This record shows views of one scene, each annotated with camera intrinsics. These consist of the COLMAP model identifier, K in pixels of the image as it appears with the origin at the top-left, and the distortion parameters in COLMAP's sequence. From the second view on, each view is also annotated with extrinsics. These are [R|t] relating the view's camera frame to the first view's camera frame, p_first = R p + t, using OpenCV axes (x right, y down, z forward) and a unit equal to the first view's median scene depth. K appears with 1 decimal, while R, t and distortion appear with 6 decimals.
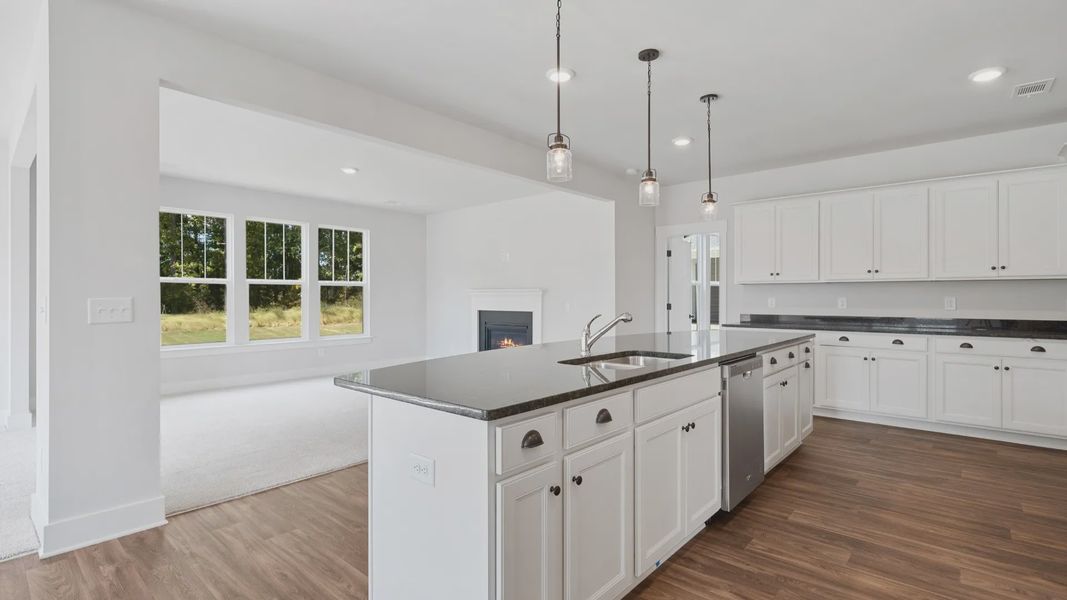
lens RADIAL K [[494.7, 0, 532.1], [0, 494.7, 295.0], [0, 0, 1]] dist [0.024590, -0.000896]
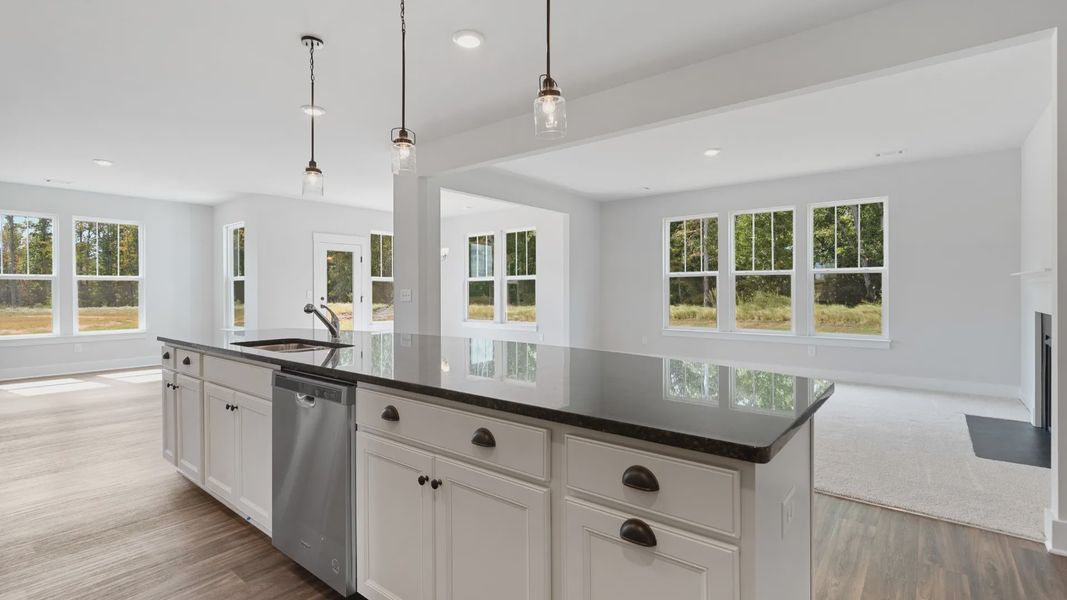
lens RADIAL K [[494.7, 0, 539.8], [0, 494.7, 292.5], [0, 0, 1]] dist [0.024590, -0.000896]
pose [[0.046340, 0.004862, -0.998914, 0.844029], [0.011931, 0.999914, 0.005420, 0.005970], [0.998854, -0.012170, 0.046278, 0.947834]]
